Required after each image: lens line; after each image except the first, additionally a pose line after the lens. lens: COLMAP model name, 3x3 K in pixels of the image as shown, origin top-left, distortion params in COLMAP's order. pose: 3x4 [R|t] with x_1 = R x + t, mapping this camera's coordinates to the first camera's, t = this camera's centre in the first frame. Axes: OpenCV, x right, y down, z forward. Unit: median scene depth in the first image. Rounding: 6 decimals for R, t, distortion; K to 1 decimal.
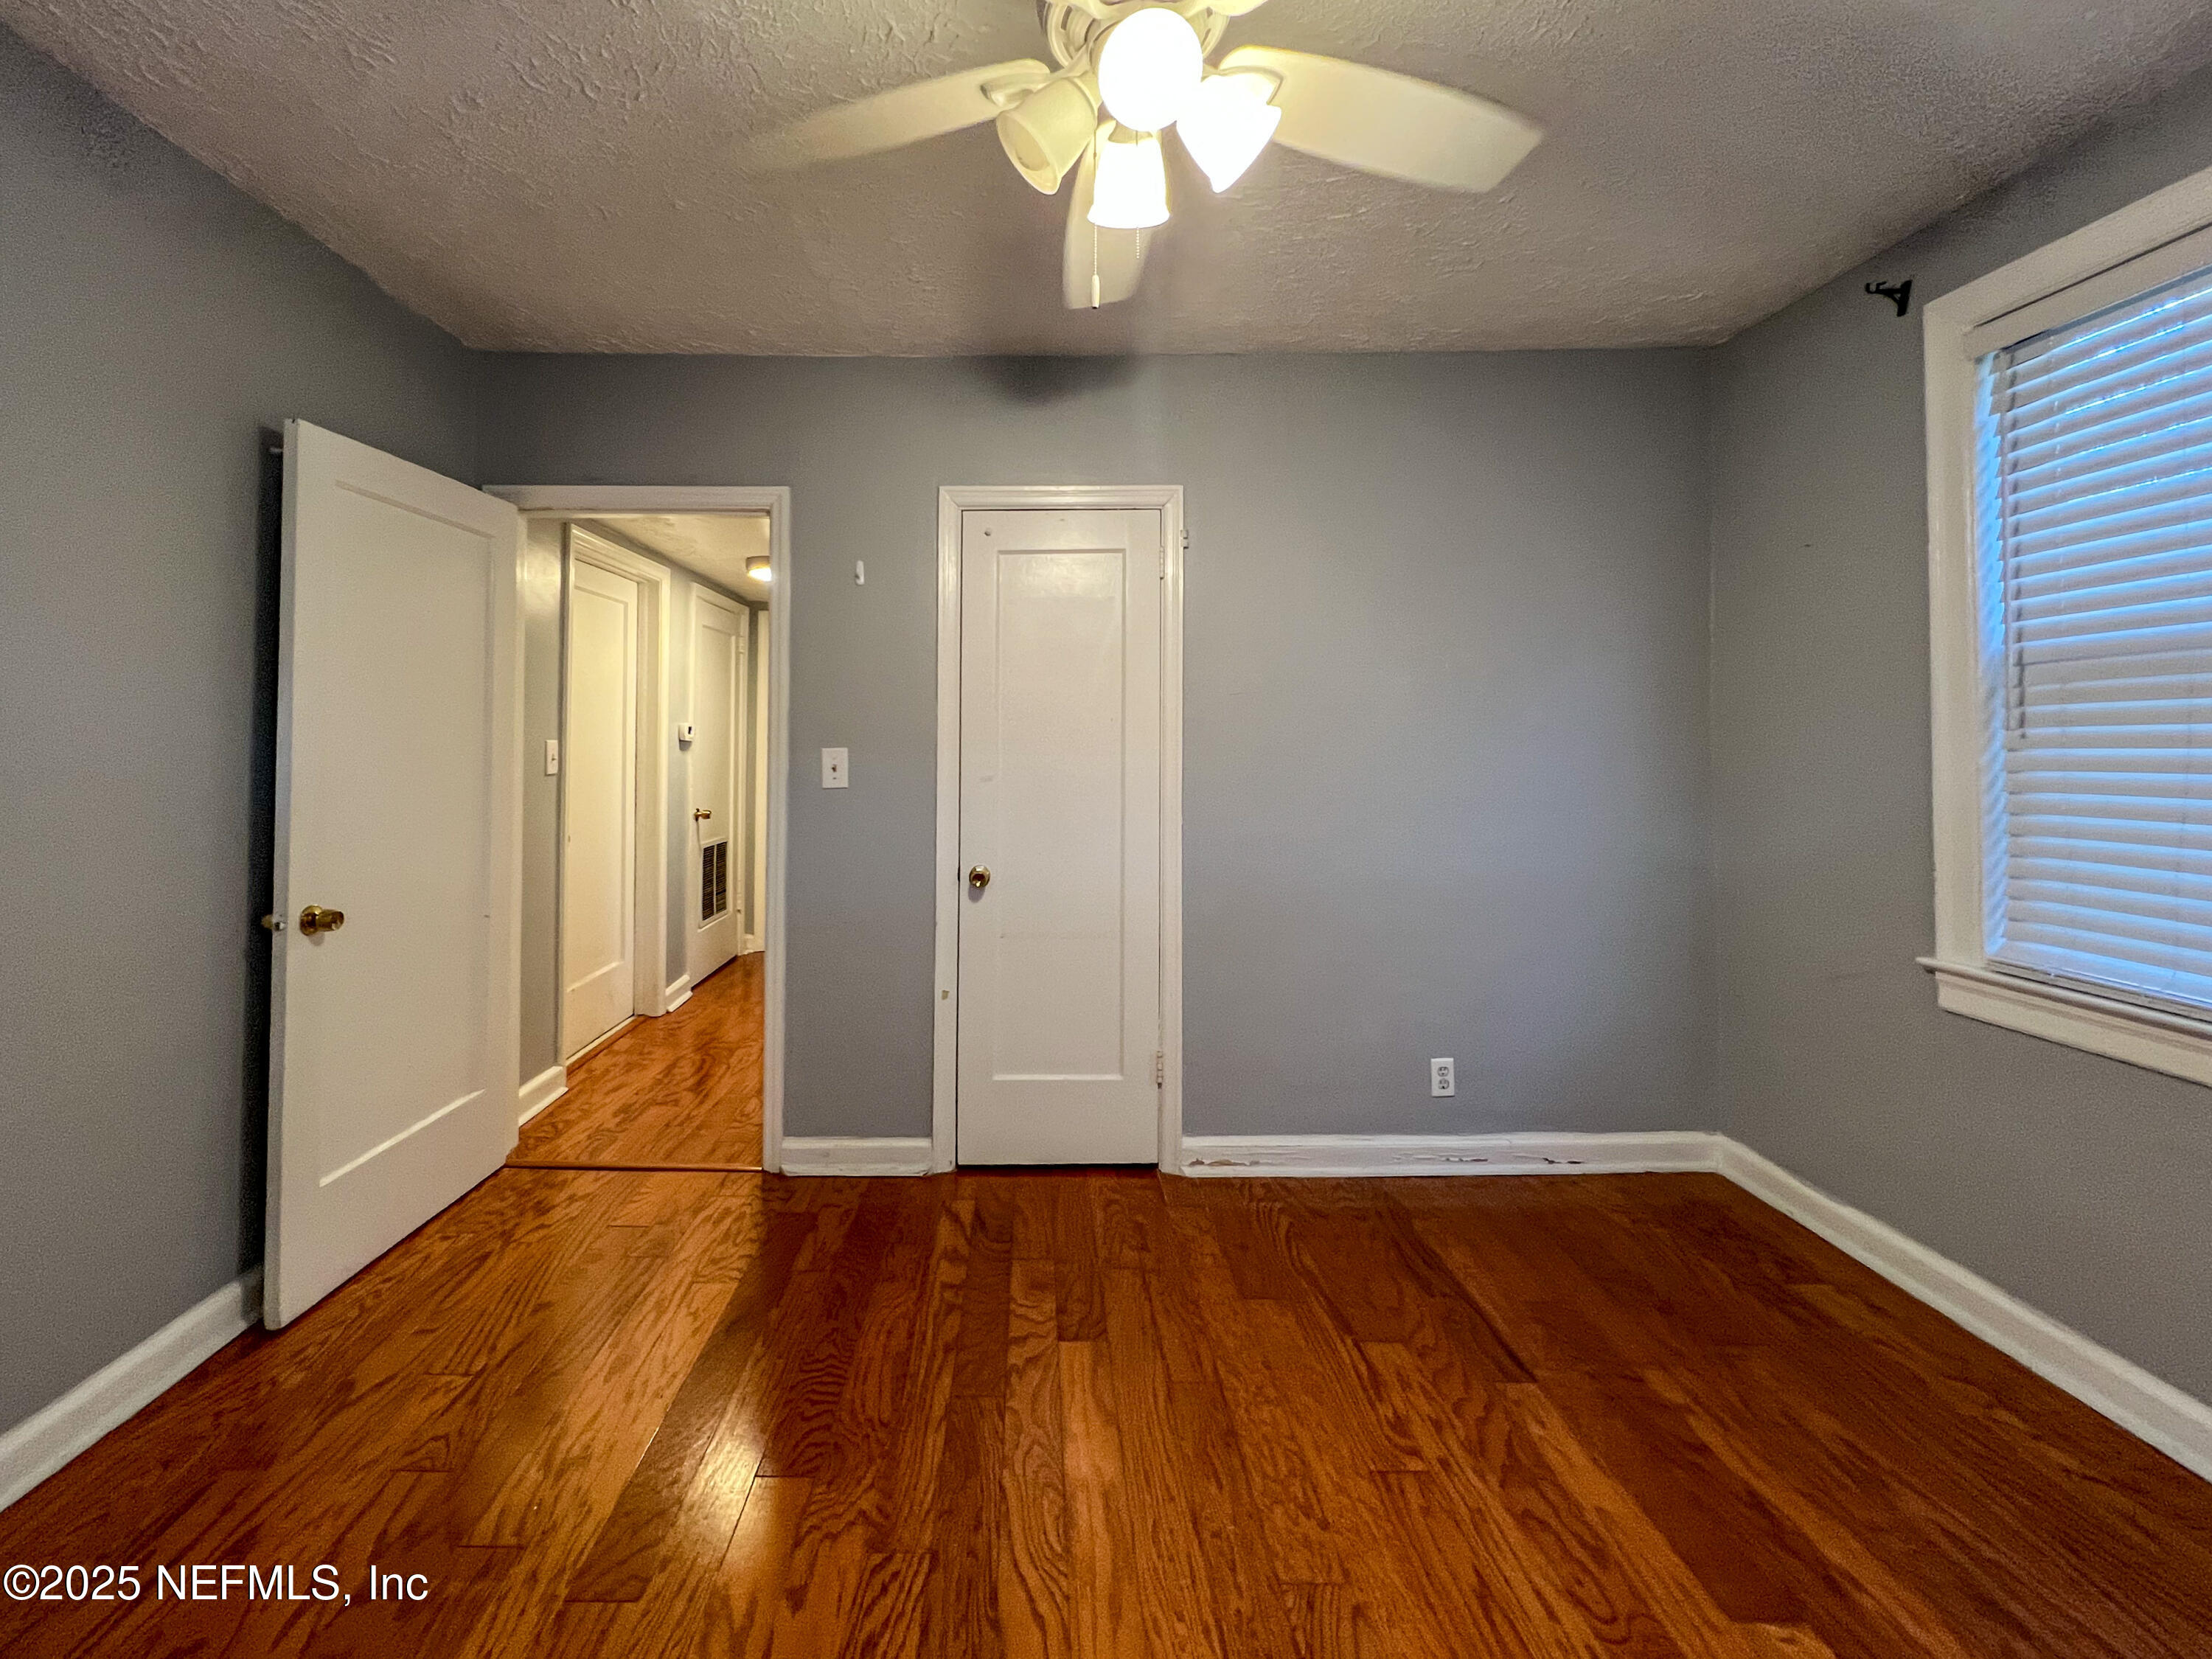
lens RADIAL K [[995.4, 0, 1102.7], [0, 995.4, 711.8], [0, 0, 1]] dist [0.000834, 0.000179]
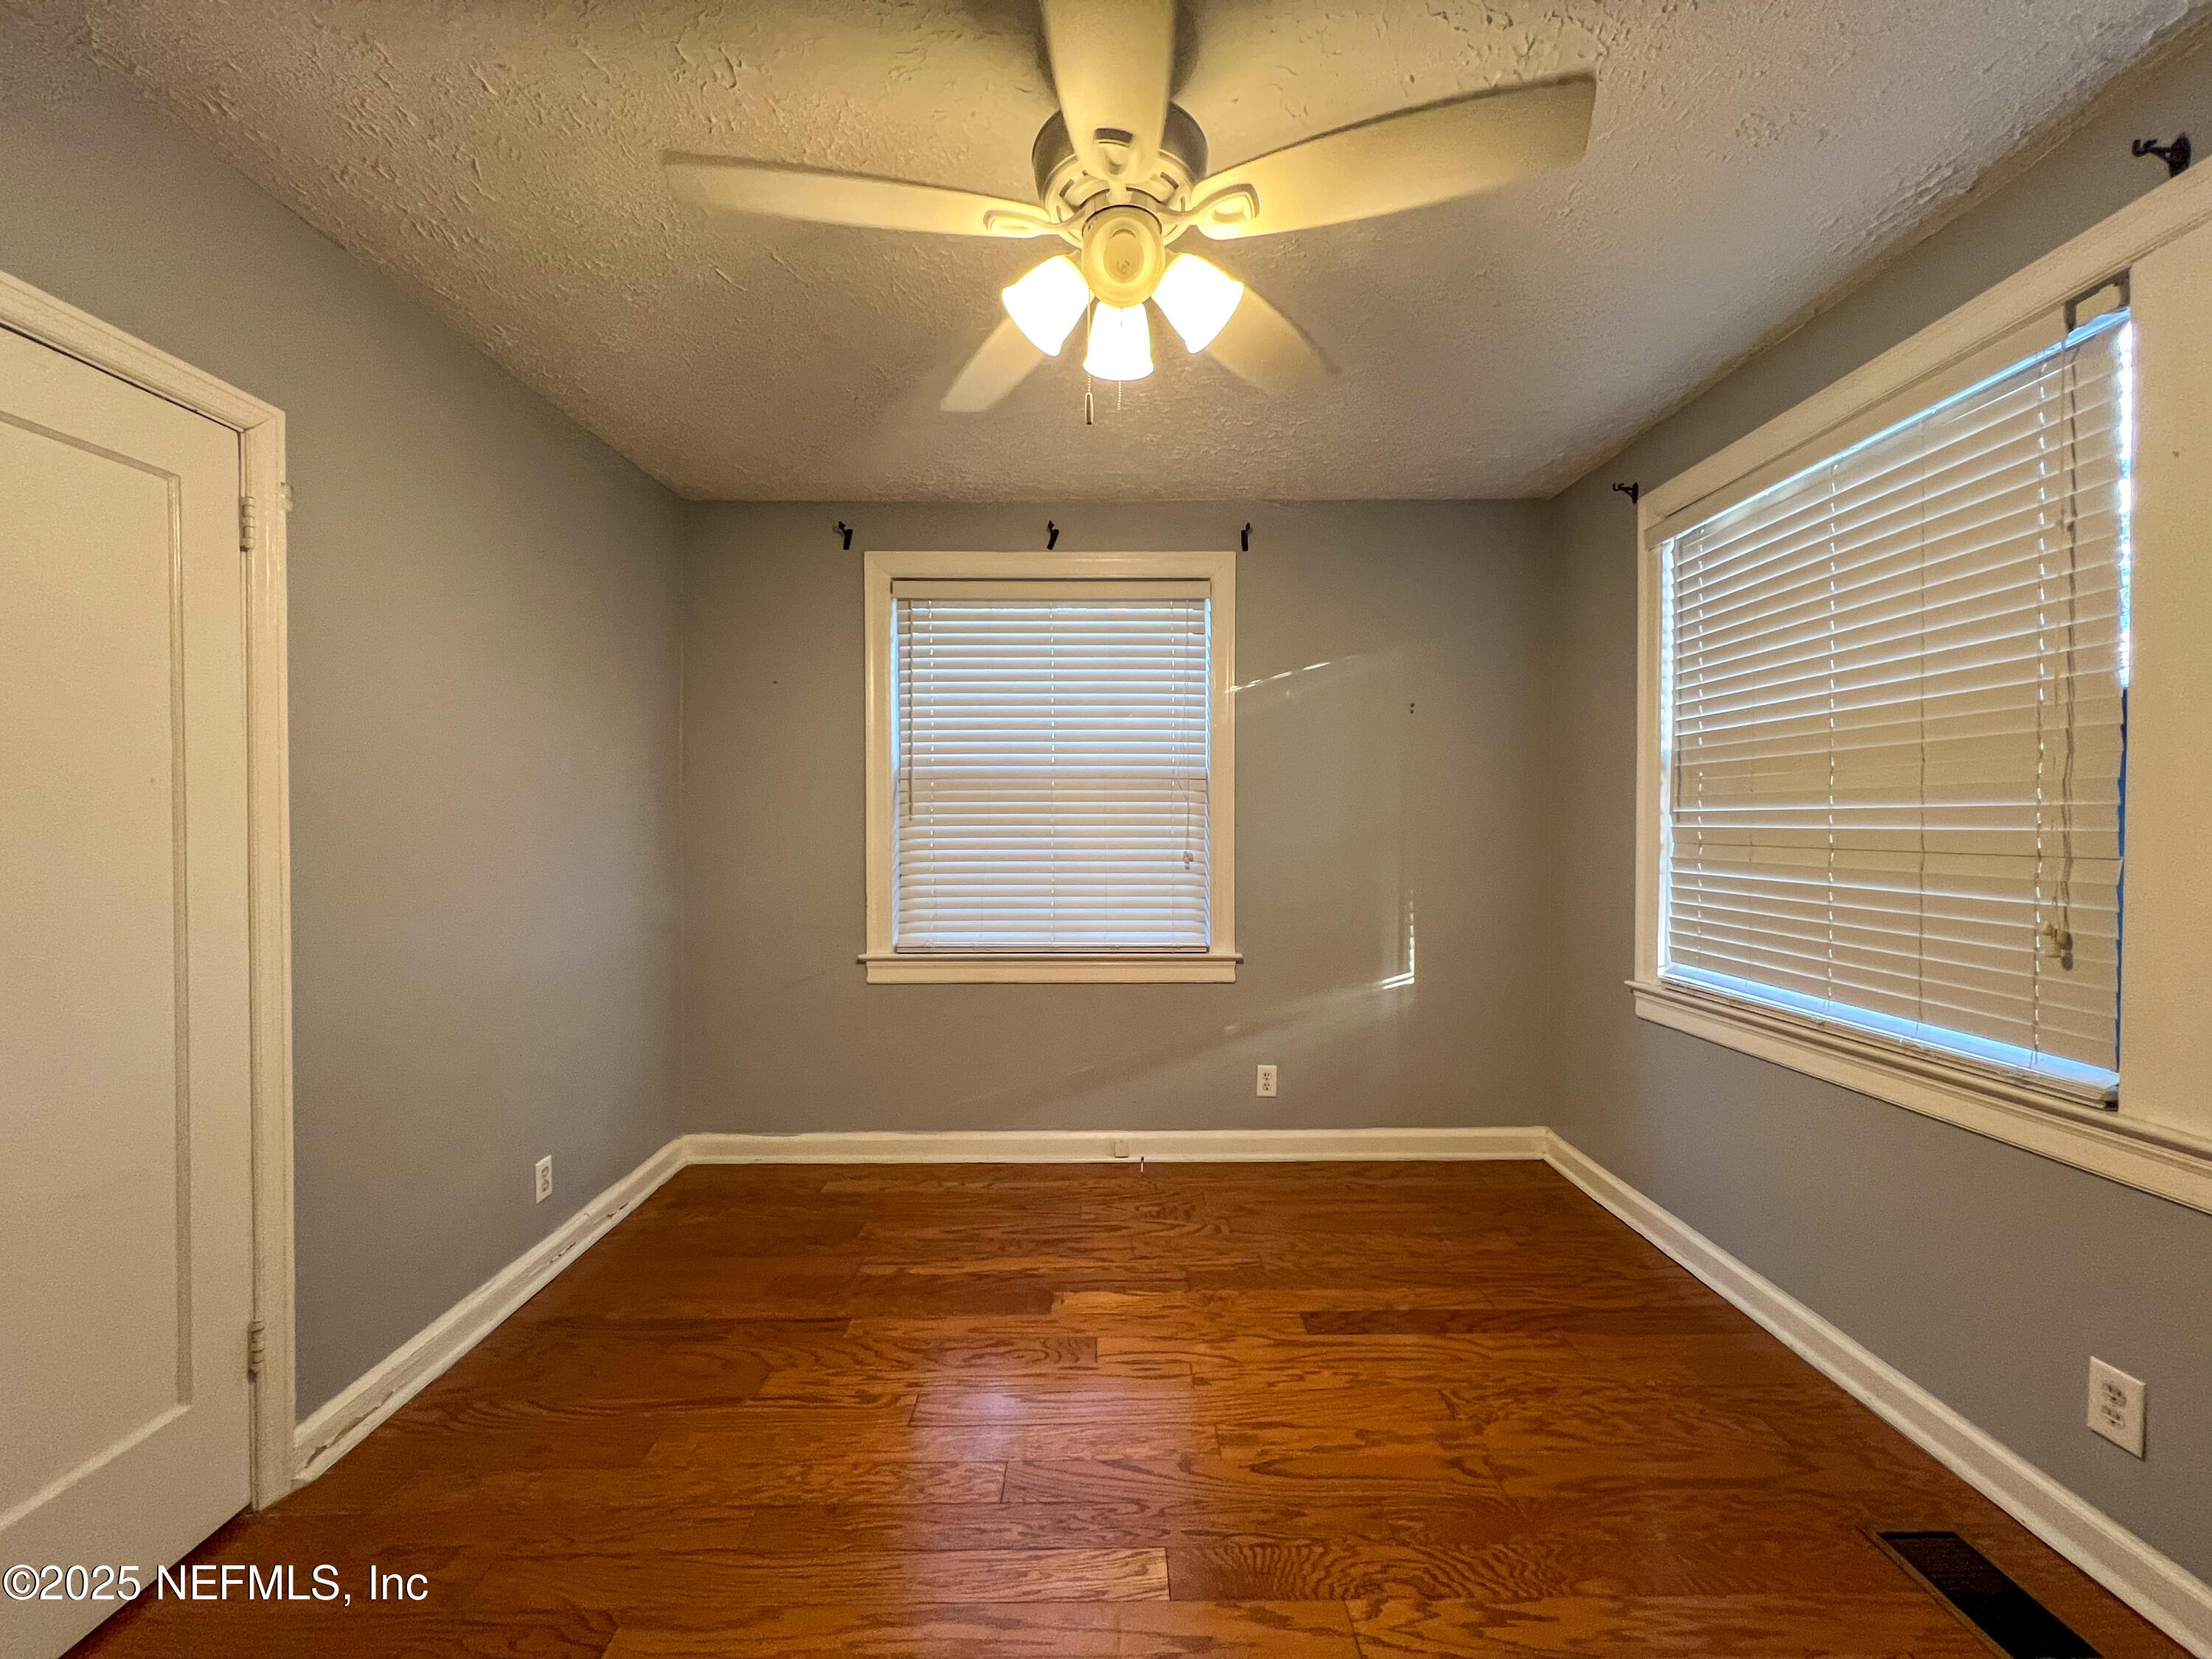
lens RADIAL K [[886.6, 0, 1106.0], [0, 886.6, 829.5], [0, 0, 1]] dist [-0.000418, -0.000128]
pose [[-0.008961, -0.008761, 0.999921, -0.646625], [-0.034102, 0.999383, 0.008451, 0.016983], [-0.999378, -0.034024, -0.009254, 0.639042]]
